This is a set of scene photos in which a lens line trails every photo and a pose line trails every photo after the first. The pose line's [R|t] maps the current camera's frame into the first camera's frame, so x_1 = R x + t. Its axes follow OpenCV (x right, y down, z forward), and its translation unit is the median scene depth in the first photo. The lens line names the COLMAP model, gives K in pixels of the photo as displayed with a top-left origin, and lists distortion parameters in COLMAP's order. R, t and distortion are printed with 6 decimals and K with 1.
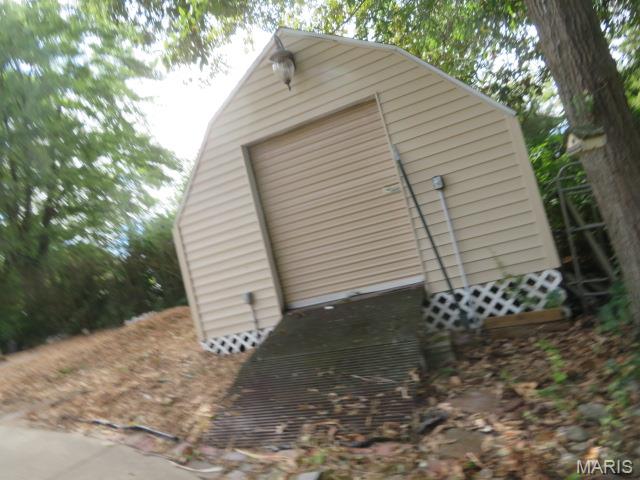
lens RADIAL K [[457.5, 0, 321.3], [0, 457.5, 237.3], [0, 0, 1]] dist [-0.002664, -0.004571]
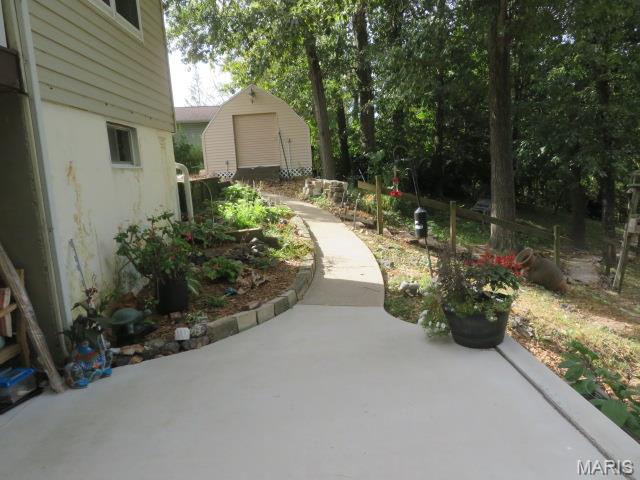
lens RADIAL K [[457.5, 0, 321.3], [0, 457.5, 237.3], [0, 0, 1]] dist [-0.002664, -0.004571]
pose [[0.893179, 0.120227, 0.433332, -1.003867], [-0.182059, 0.977775, 0.103976, 0.215288], [-0.411201, -0.171761, 0.895216, -2.540889]]
